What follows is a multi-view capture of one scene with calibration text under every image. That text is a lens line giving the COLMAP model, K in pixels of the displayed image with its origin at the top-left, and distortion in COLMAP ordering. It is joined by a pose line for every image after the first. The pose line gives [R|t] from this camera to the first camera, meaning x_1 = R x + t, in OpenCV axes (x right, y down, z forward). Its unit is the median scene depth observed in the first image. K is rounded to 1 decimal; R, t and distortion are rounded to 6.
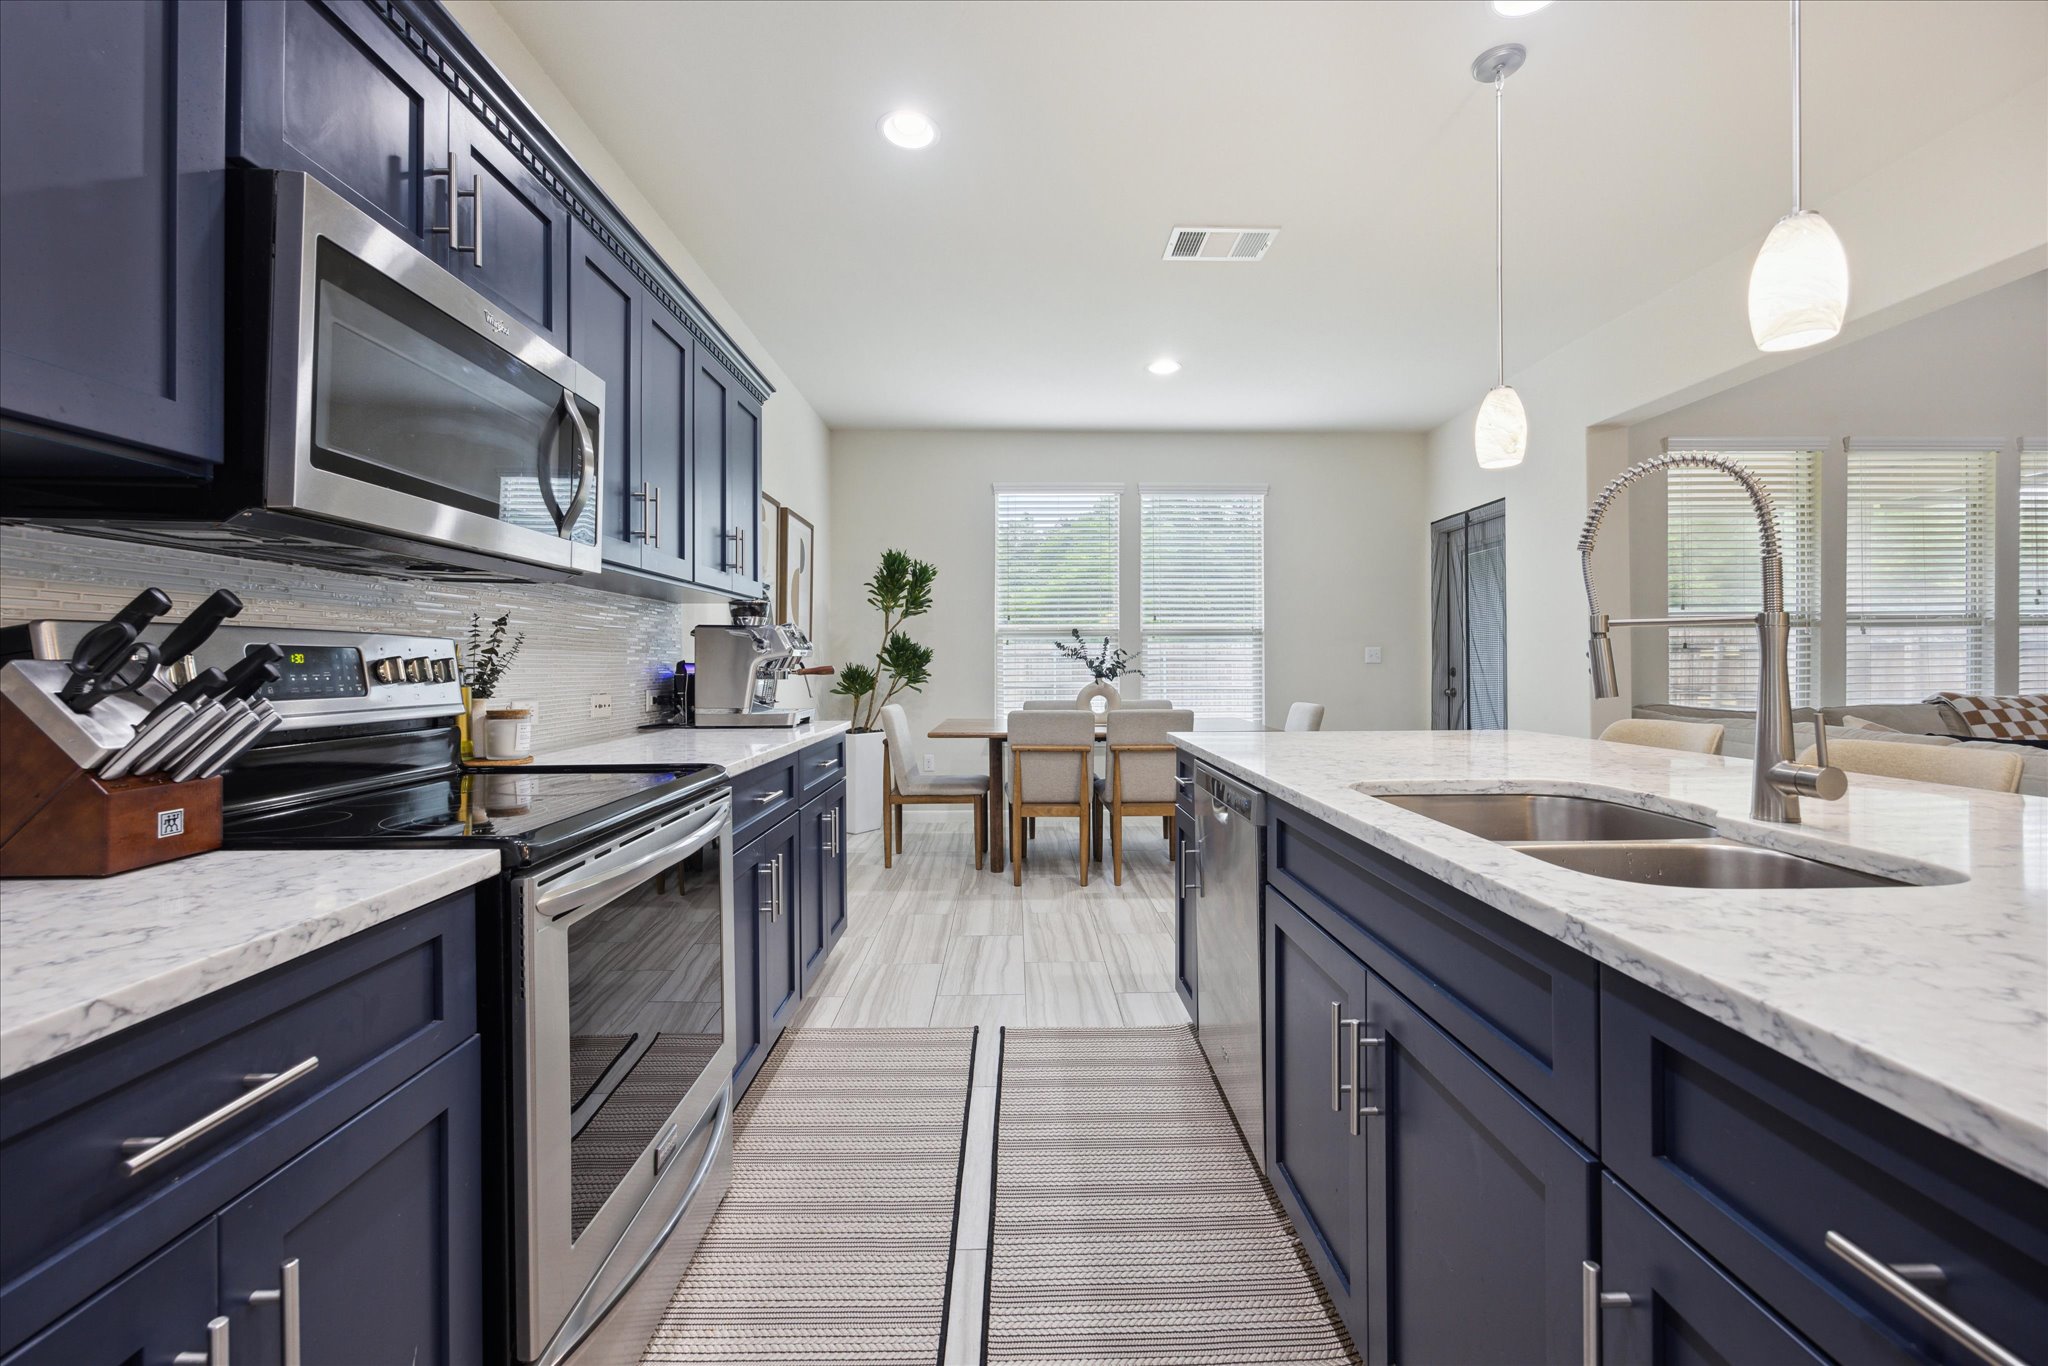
lens RADIAL K [[830.7, 0, 1027.4], [0, 830.7, 669.9], [0, 0, 1]] dist [-0.001483, -0.000199]
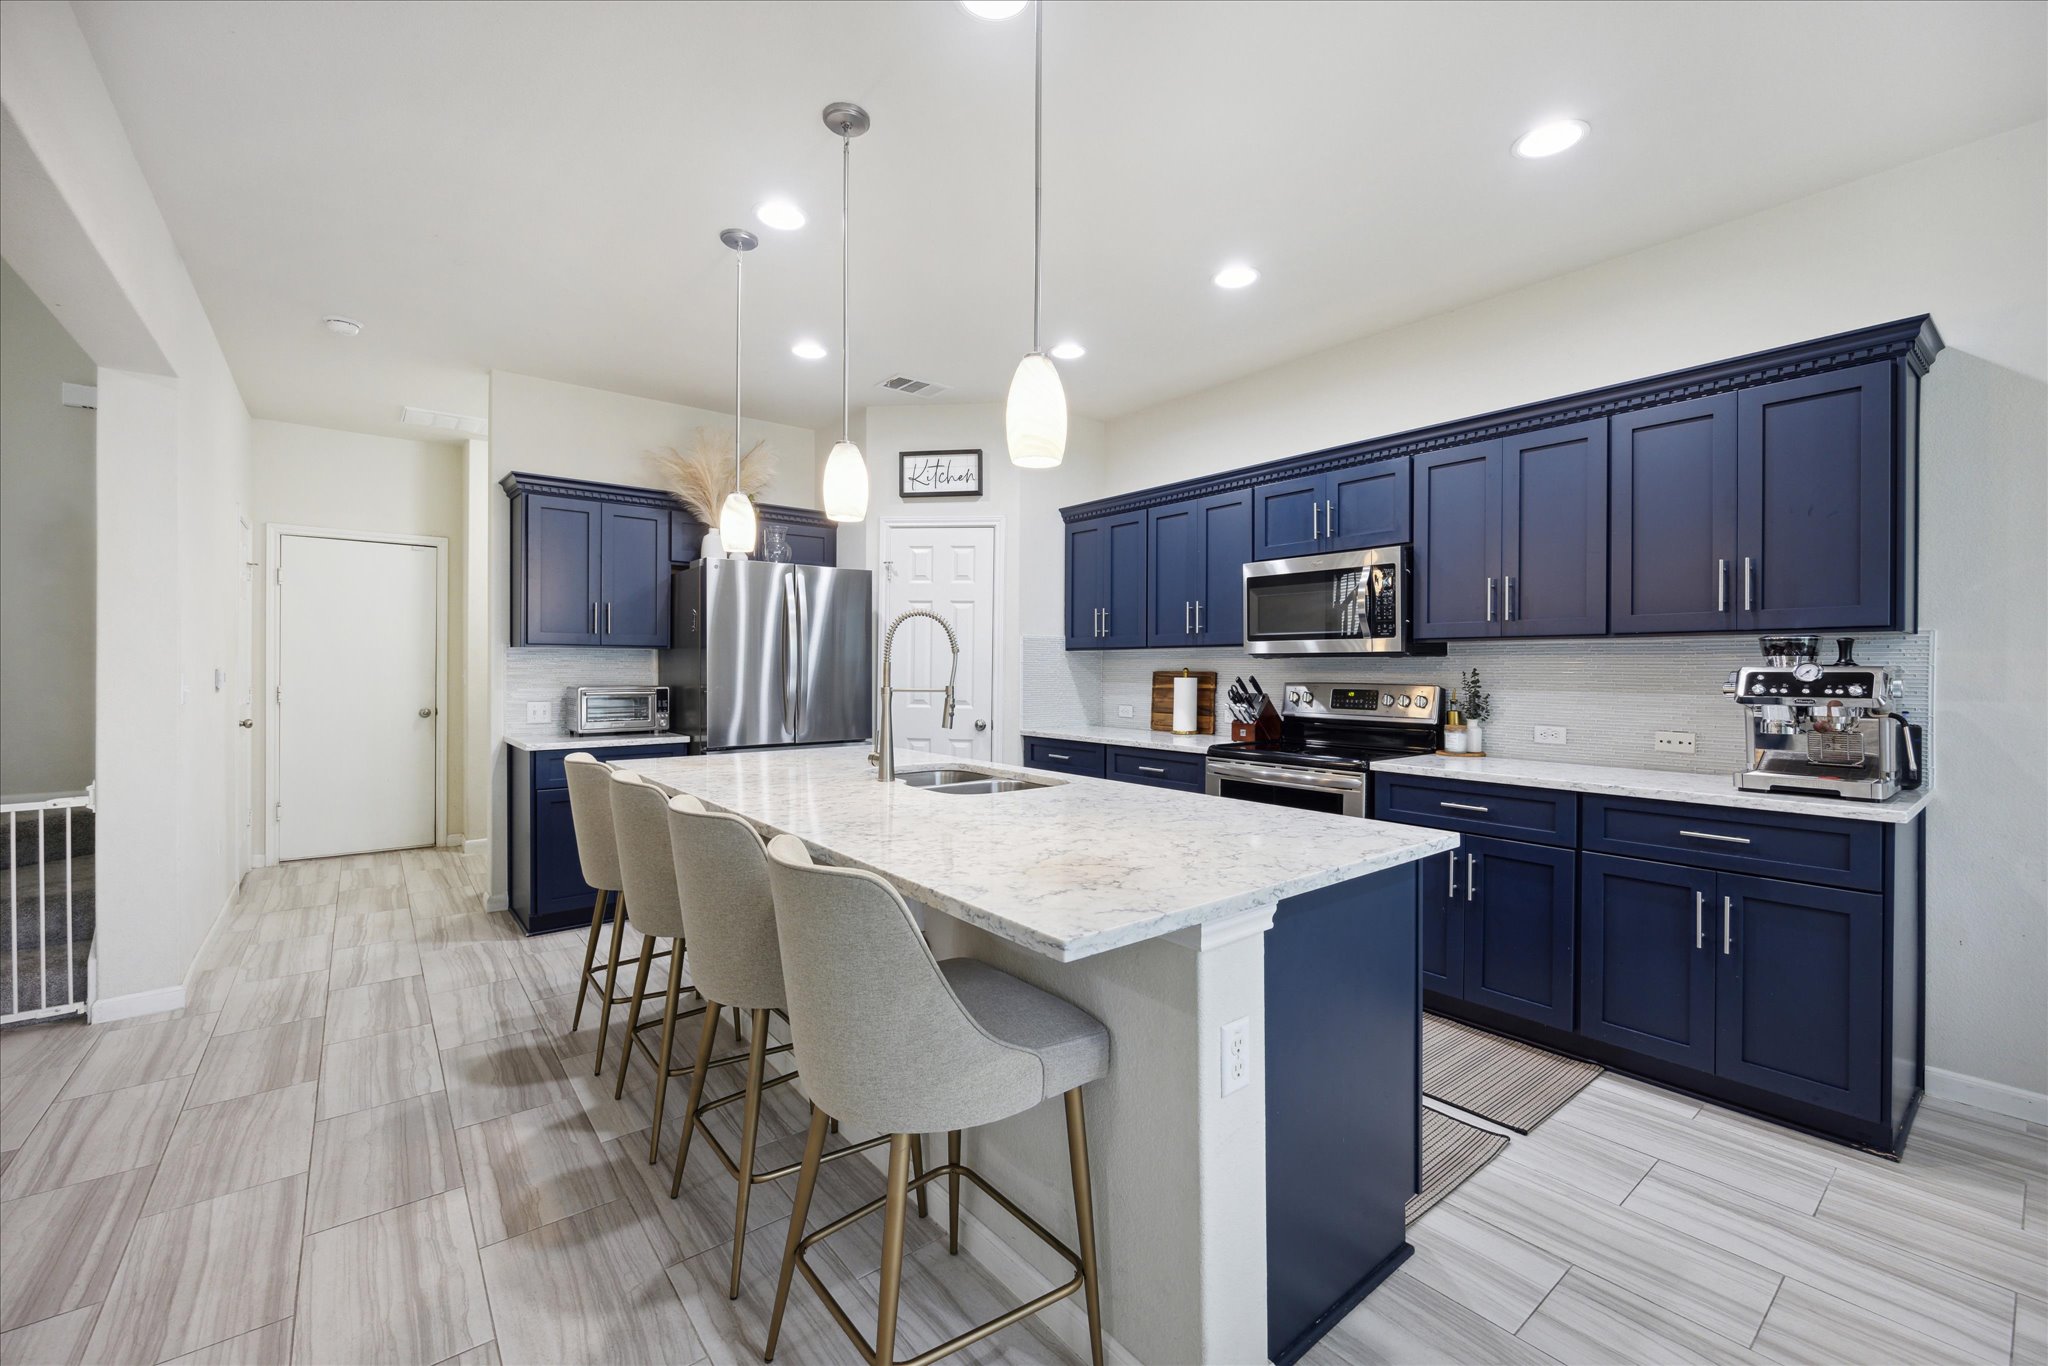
lens RADIAL K [[830.7, 0, 1027.4], [0, 830.7, 669.9], [0, 0, 1]] dist [-0.001483, -0.000199]
pose [[-0.793725, 0.005787, -0.608249, 0.480172], [-0.001813, 0.999928, 0.011879, -0.036108], [0.608274, 0.010531, -0.793657, 0.745996]]
